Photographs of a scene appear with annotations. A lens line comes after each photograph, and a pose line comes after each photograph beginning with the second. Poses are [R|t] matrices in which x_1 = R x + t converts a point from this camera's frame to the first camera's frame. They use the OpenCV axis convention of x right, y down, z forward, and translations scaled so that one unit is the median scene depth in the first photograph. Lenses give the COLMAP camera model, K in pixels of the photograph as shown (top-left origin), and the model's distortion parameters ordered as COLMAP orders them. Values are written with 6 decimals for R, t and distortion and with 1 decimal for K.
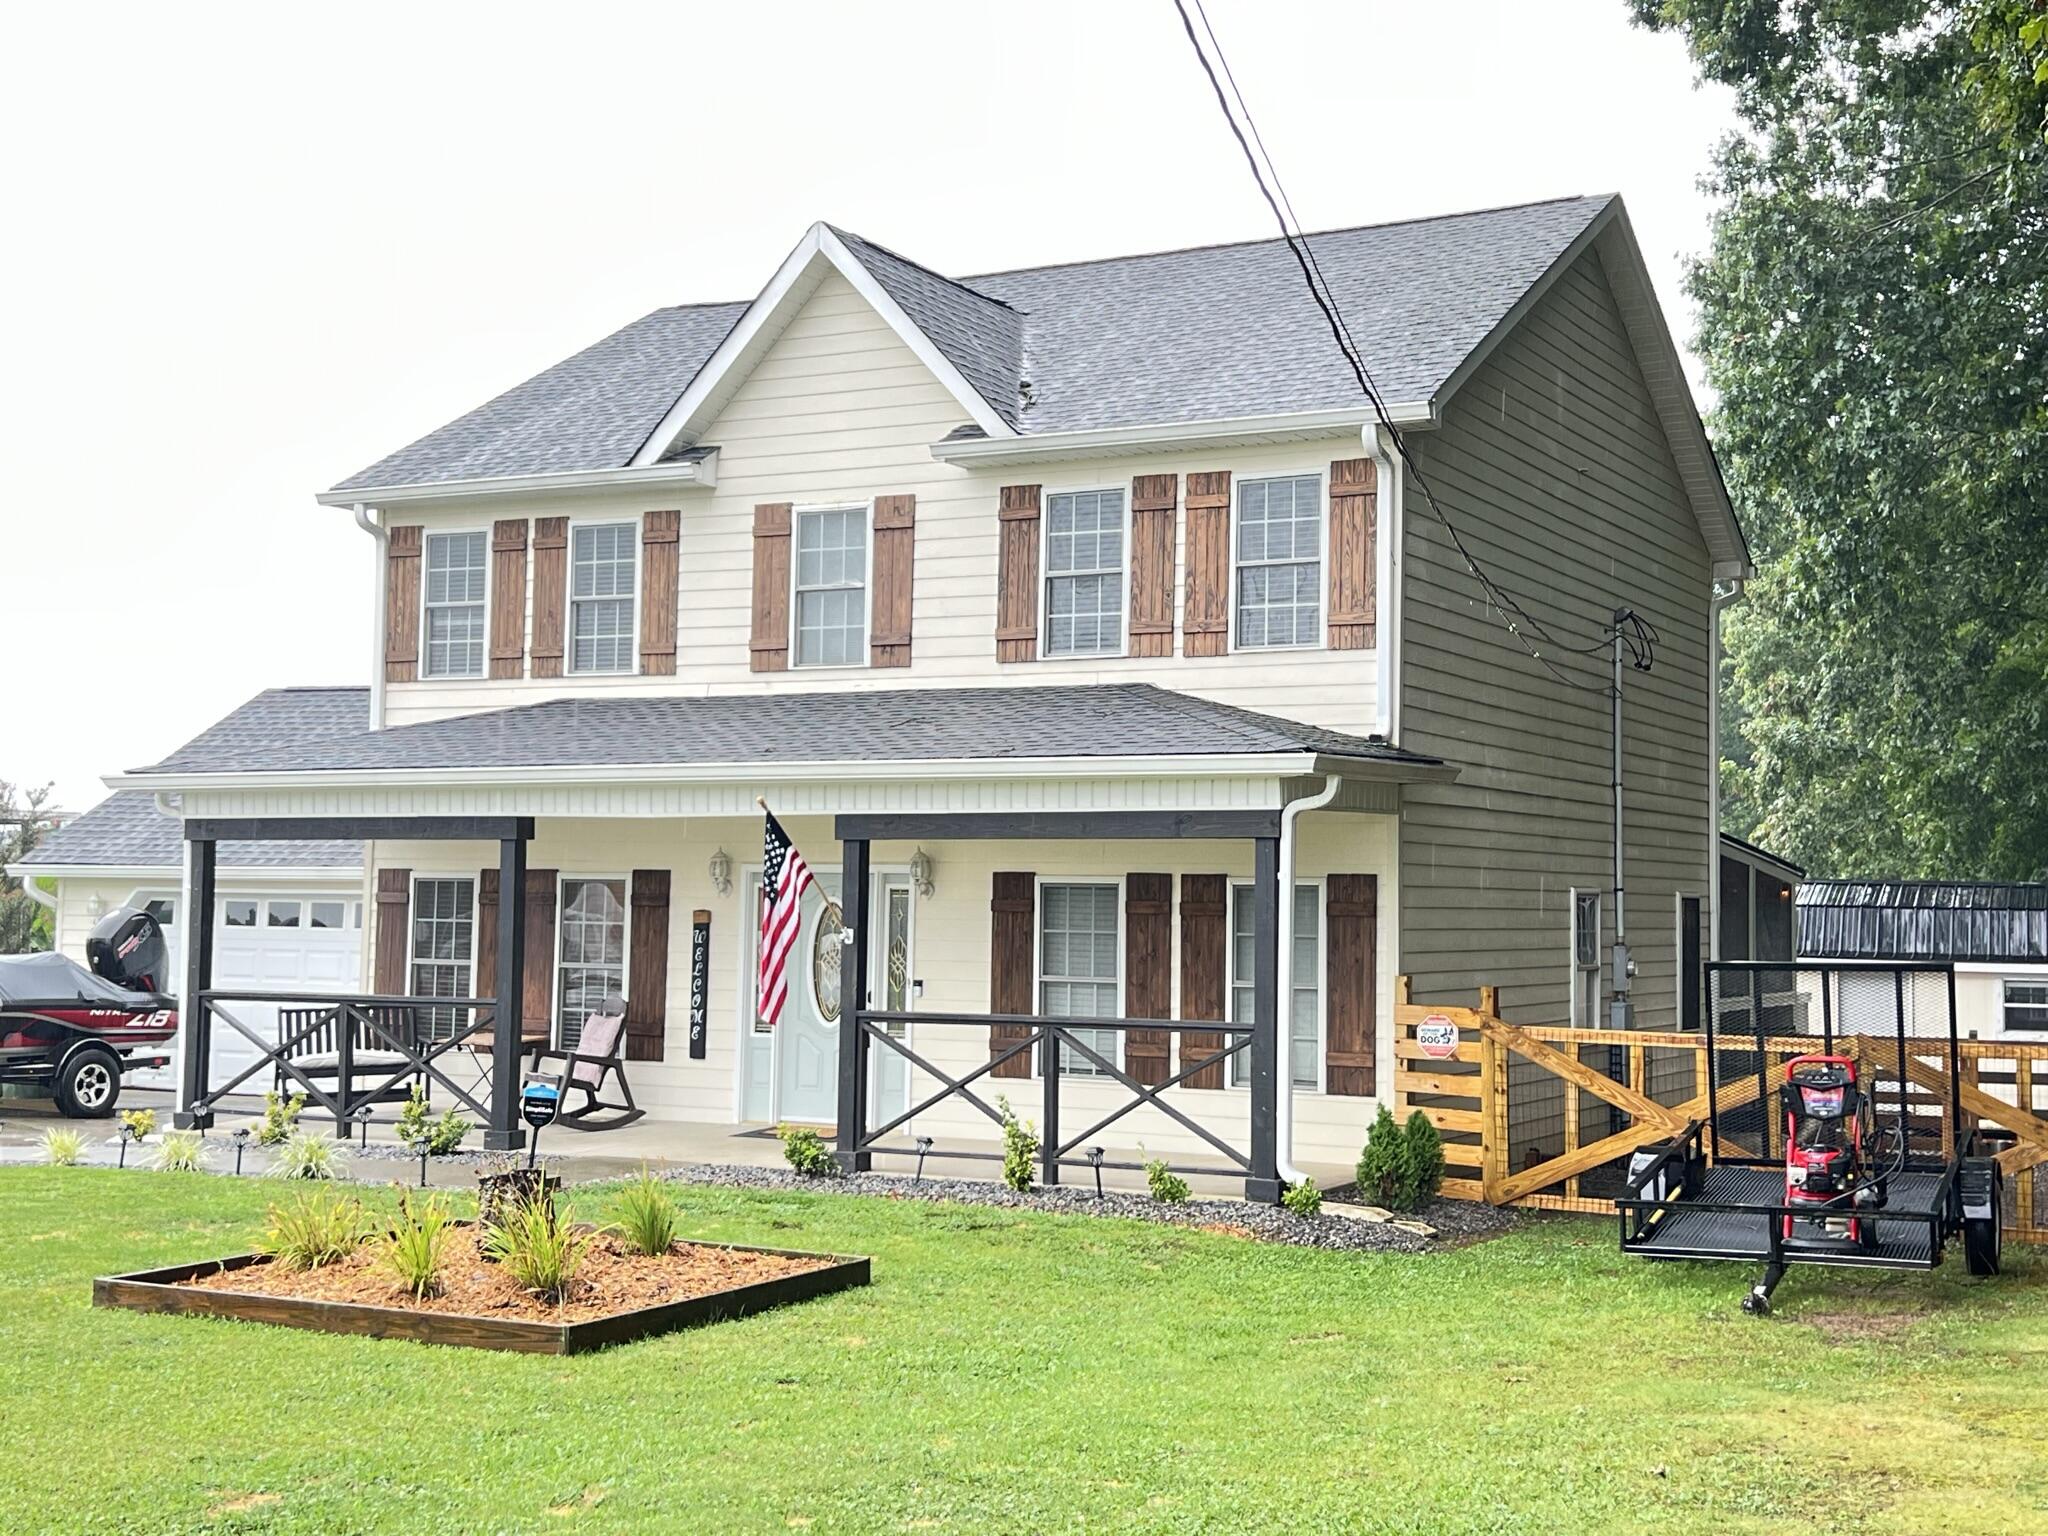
lens RADIAL K [[2604.0, 0, 1024.0], [0, 2604.0, 768.0], [0, 0, 1]] dist [0.016446, 0.015618]
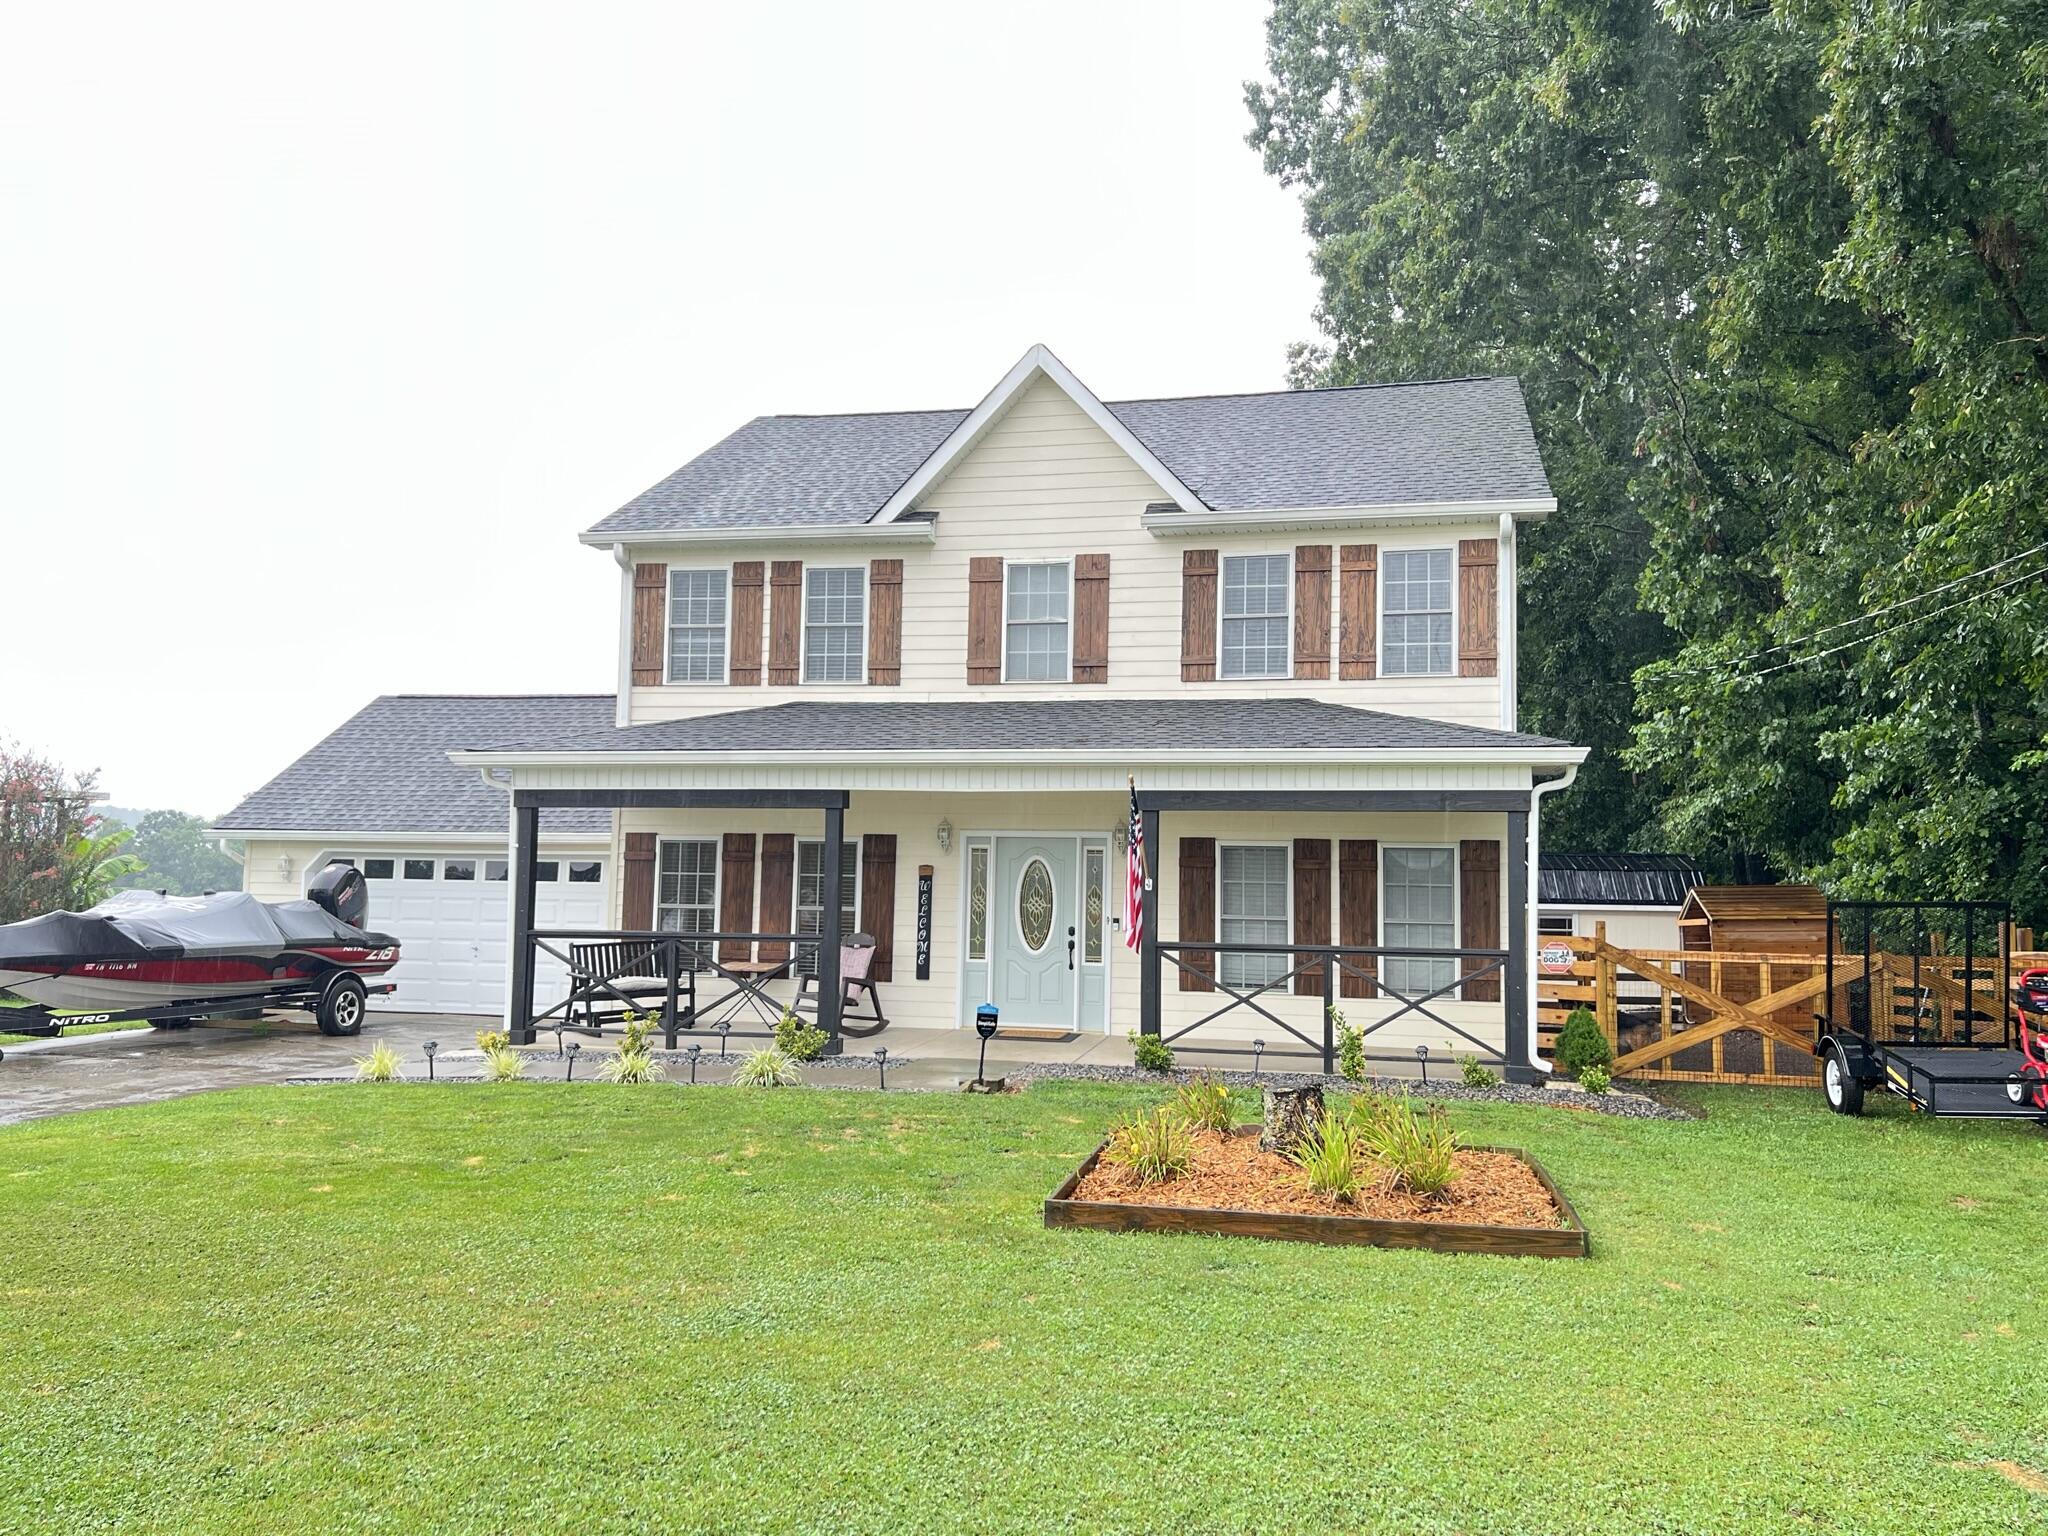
lens RADIAL K [[1736.1, 0, 1024.0], [0, 1736.1, 768.0], [0, 0, 1]] dist [0.048588, -0.004299]
pose [[0.968887, 0.010632, 0.247276, -0.293980], [-0.011545, 0.999931, 0.002240, 0.003103], [-0.247235, -0.005025, 0.968943, 0.143478]]
